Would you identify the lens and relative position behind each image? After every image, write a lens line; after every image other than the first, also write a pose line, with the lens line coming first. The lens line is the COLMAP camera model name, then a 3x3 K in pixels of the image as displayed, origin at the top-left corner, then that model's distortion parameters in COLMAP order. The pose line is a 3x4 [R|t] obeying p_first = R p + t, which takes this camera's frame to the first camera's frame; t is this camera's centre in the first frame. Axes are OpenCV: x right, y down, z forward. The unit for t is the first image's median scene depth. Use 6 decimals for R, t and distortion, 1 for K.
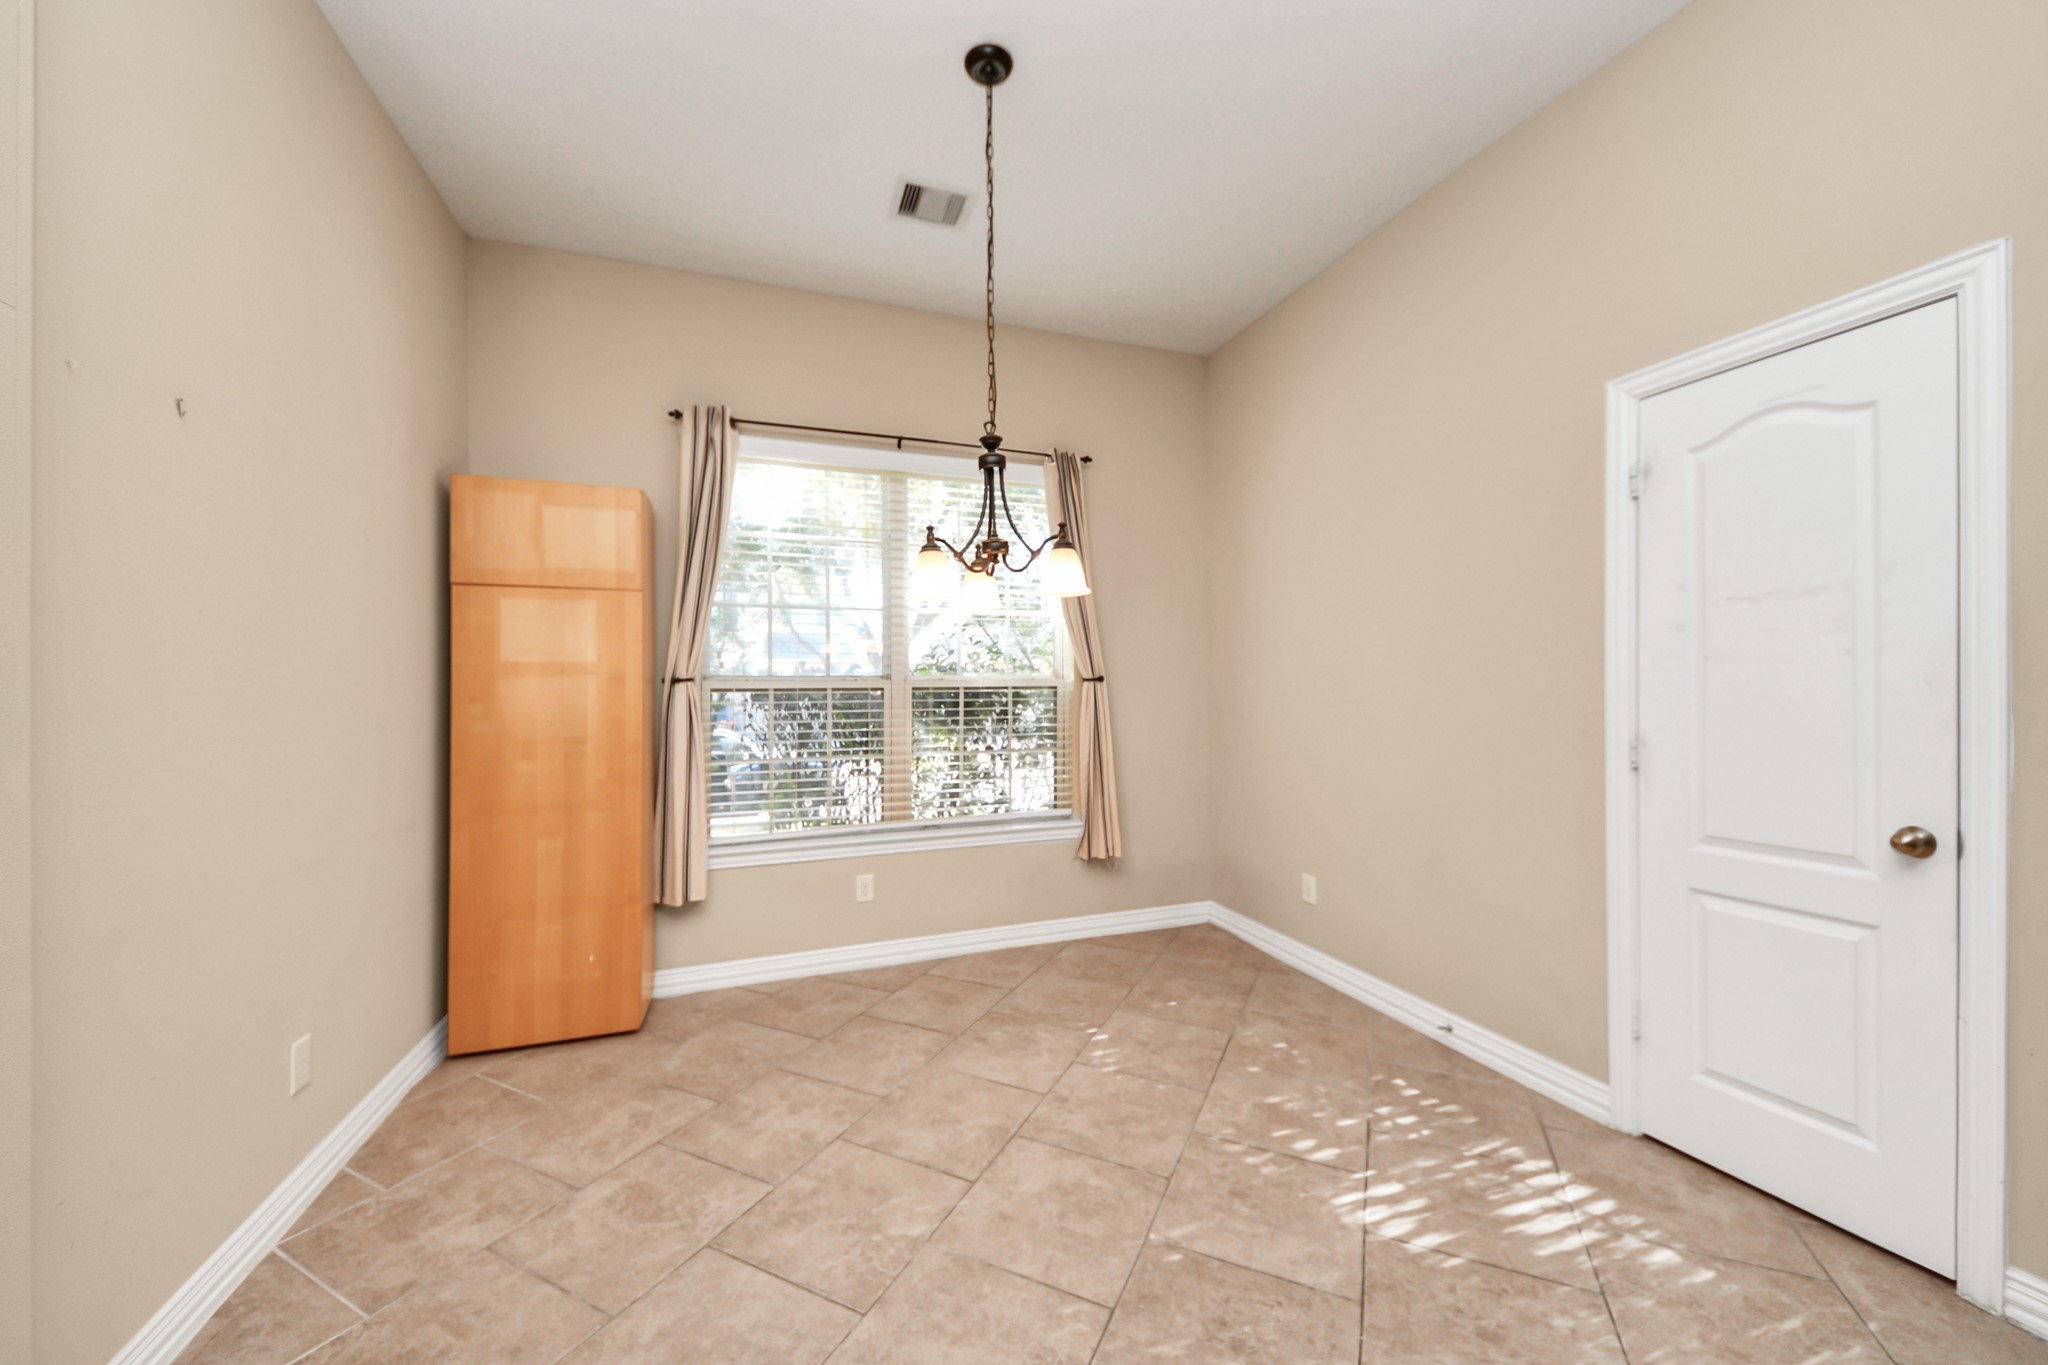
lens RADIAL K [[734.8, 0, 1012.3], [0, 734.8, 686.0], [0, 0, 1]] dist [0.004137, -0.005560]
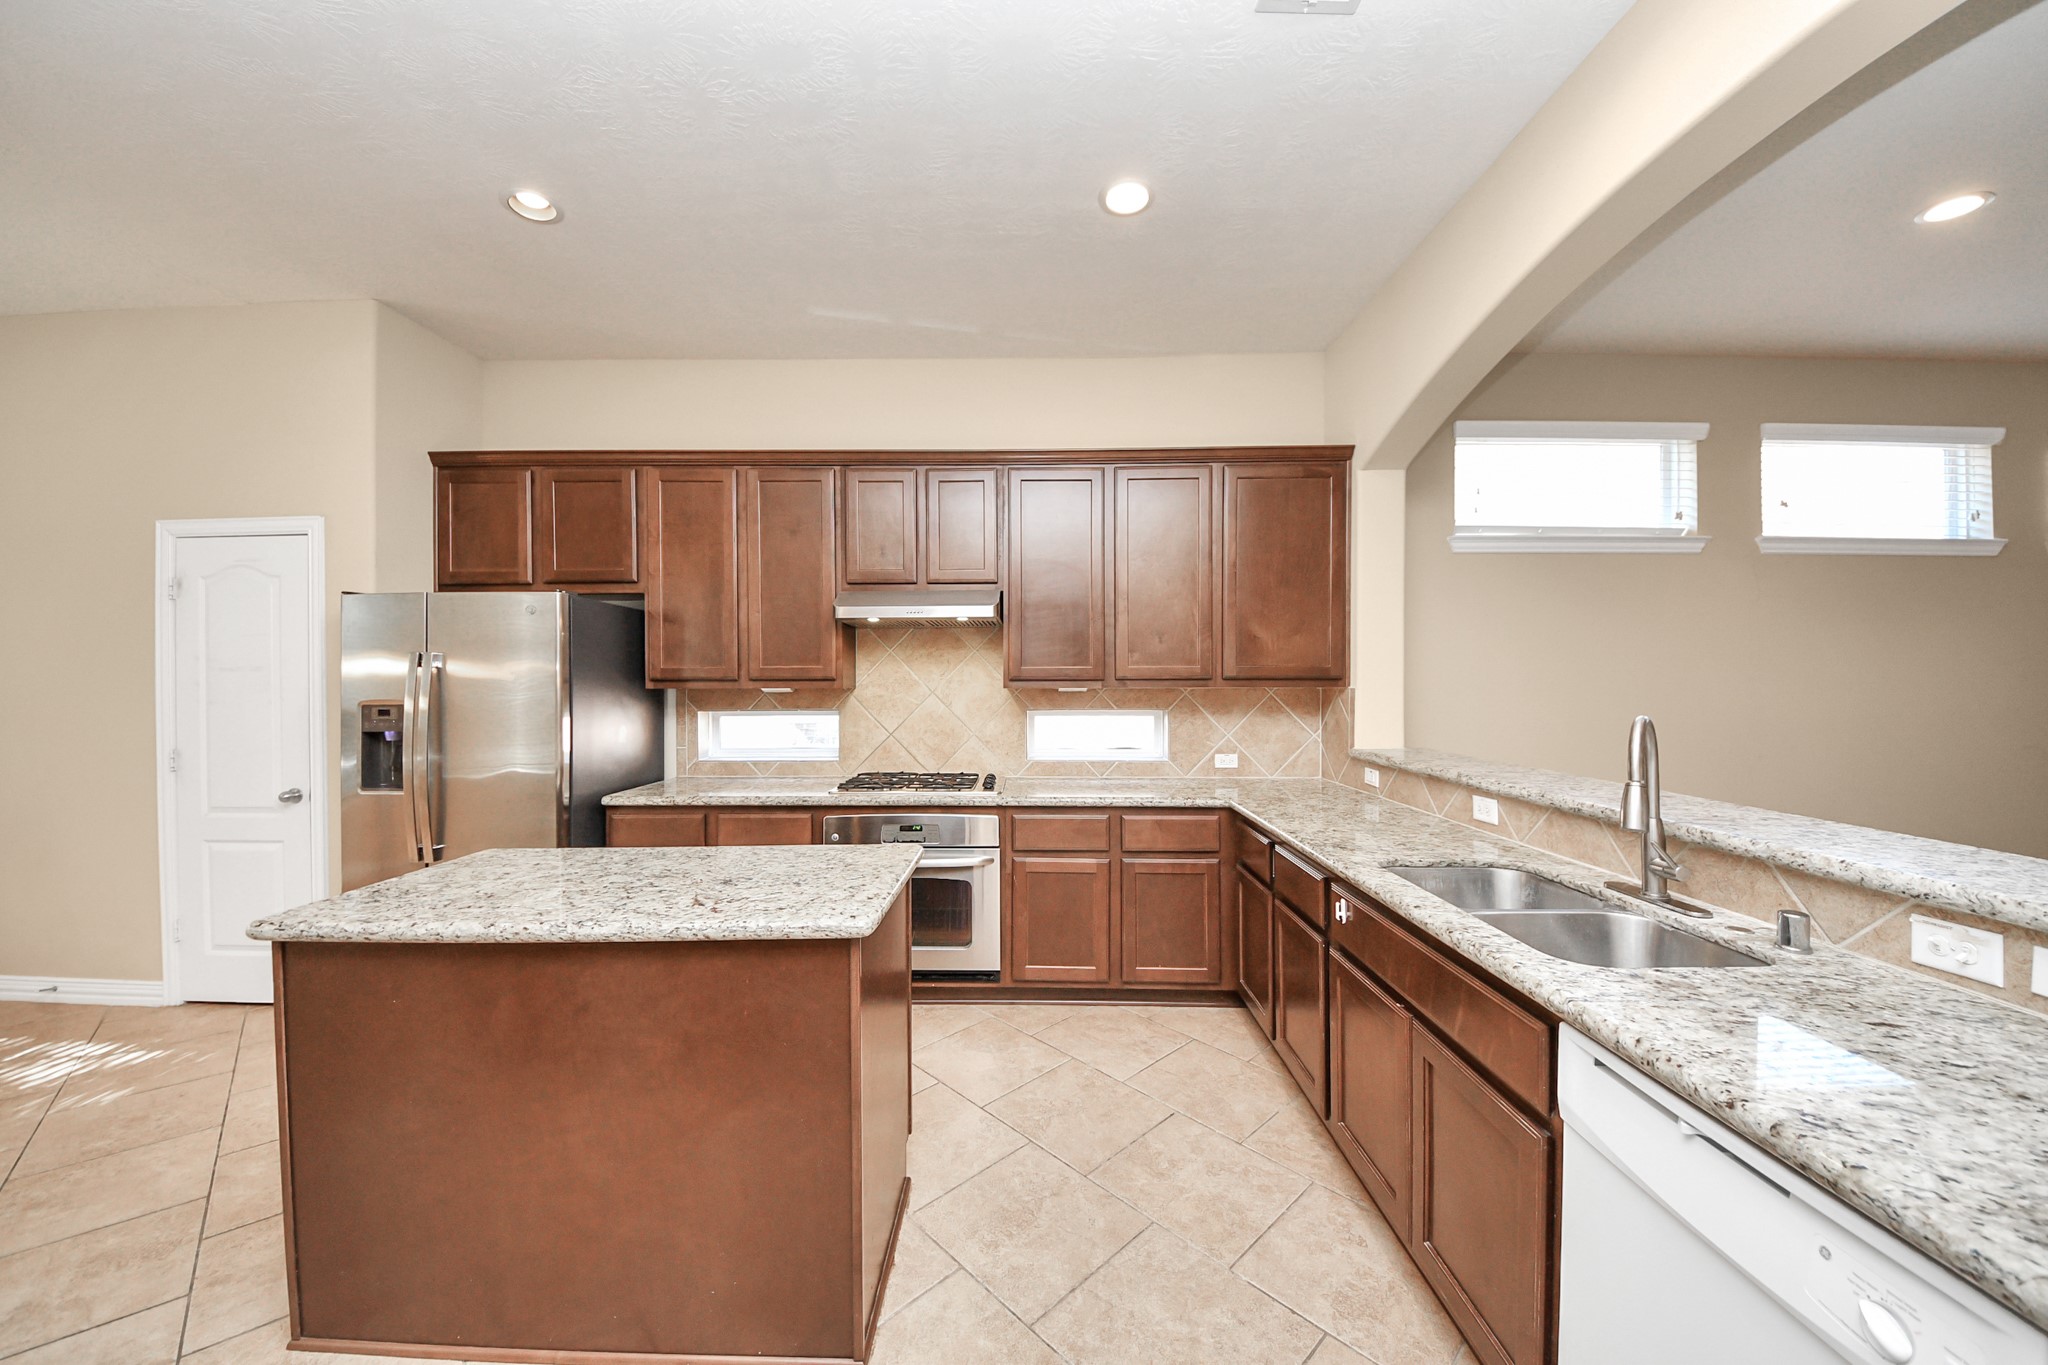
lens RADIAL K [[734.8, 0, 1036.0], [0, 734.8, 683.4], [0, 0, 1]] dist [0.004137, -0.005560]
pose [[0.363170, -0.000246, 0.931723, 0.058783], [-0.006138, 0.999978, 0.002657, -0.090295], [-0.931703, -0.006684, 0.363160, -1.270390]]
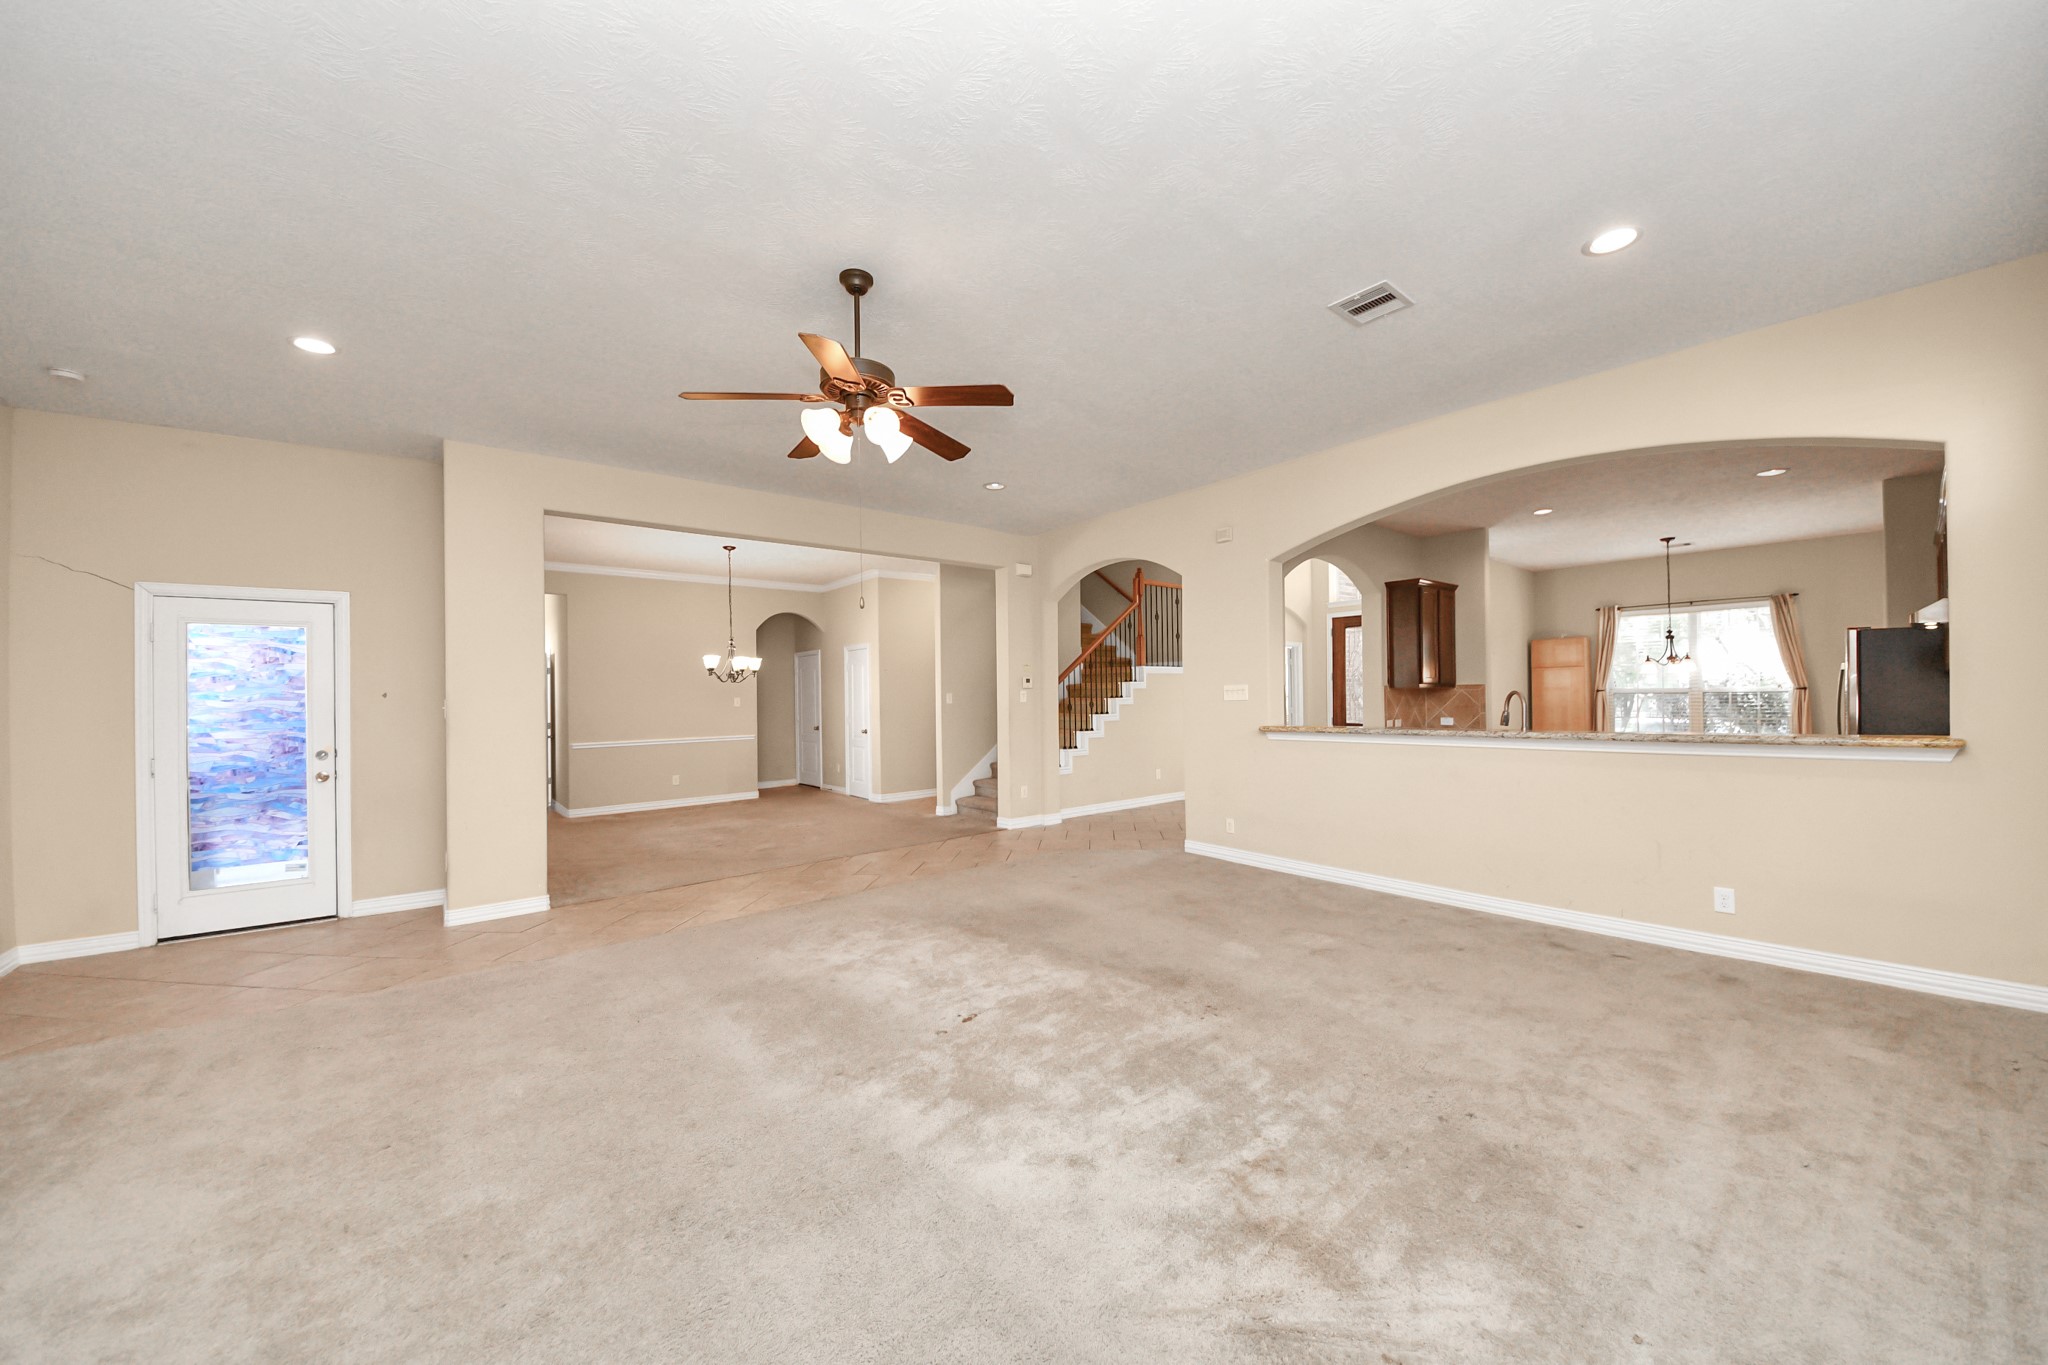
lens RADIAL K [[734.8, 0, 1019.5], [0, 734.8, 685.4], [0, 0, 1]] dist [0.004137, -0.005560]
pose [[0.315157, -0.018083, -0.948867, 2.952522], [0.022287, 0.999684, -0.011649, -0.081922], [0.948778, -0.017477, 0.315460, -3.994205]]
